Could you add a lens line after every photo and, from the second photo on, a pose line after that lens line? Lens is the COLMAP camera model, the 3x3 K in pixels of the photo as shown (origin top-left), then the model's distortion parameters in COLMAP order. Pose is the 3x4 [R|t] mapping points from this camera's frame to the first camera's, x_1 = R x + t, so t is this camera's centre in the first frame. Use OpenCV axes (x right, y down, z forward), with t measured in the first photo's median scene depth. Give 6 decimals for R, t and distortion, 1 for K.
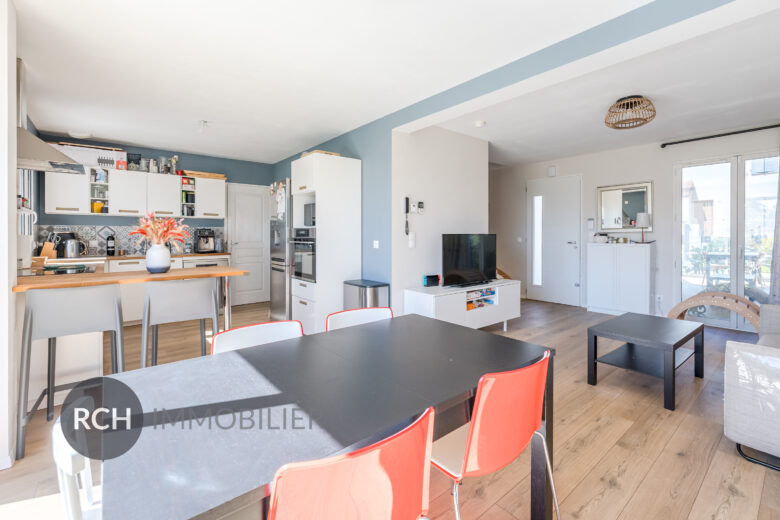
lens RADIAL K [[343.3, 0, 391.2], [0, 343.3, 235.7], [0, 0, 1]] dist [0.000000, 0.000107]
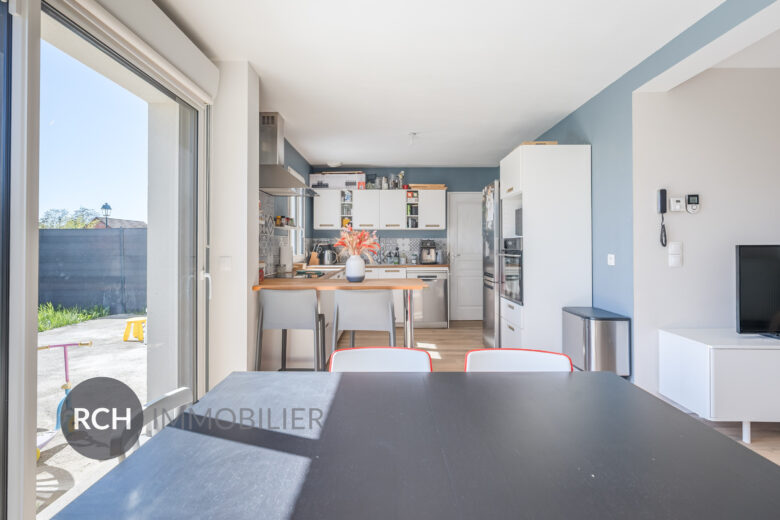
lens RADIAL K [[377.2, 0, 385.9], [0, 377.2, 241.4], [0, 0, 1]] dist [0.000416, 0.000049]
pose [[0.764838, -0.007980, -0.644173, 0.091123], [-0.001423, 0.999900, -0.014076, -0.001003], [0.644221, 0.011682, 0.764750, 0.094039]]
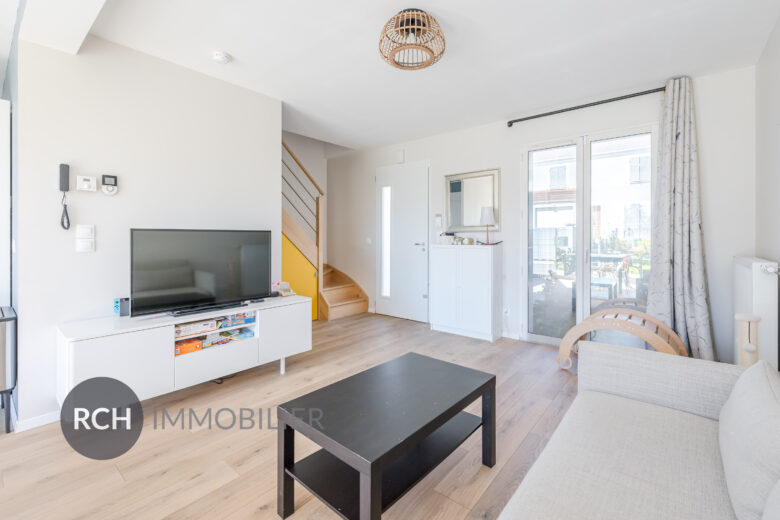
lens RADIAL K [[343.3, 0, 391.2], [0, 343.3, 235.7], [0, 0, 1]] dist [0.000000, 0.000107]
pose [[0.981729, 0.005246, 0.190212, 0.410384], [-0.004066, 0.999970, -0.006592, 0.008284], [-0.190240, 0.005698, 0.981721, 0.288527]]
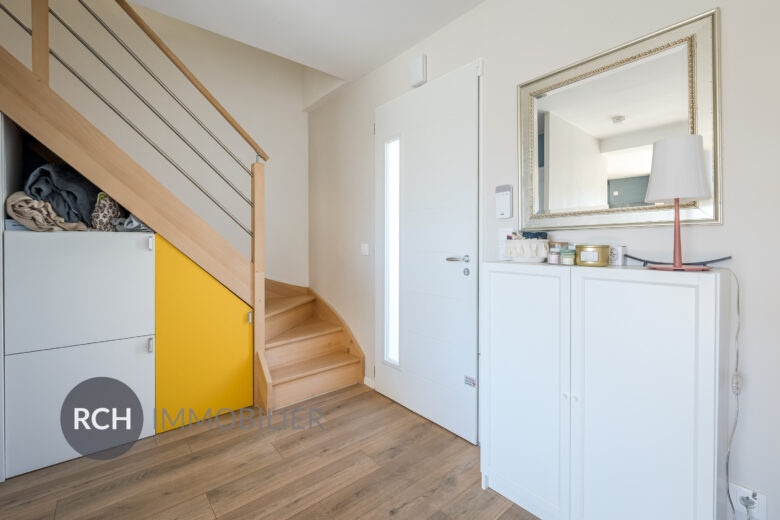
lens RADIAL K [[335.5, 0, 389.9], [0, 335.5, 243.3], [0, 0, 1]] dist [0.000446, 0.000174]
pose [[0.999982, 0.001023, 0.005831, 0.611902], [-0.001046, 0.999991, 0.004064, 0.004146], [-0.005827, -0.004070, 0.999975, 0.884441]]
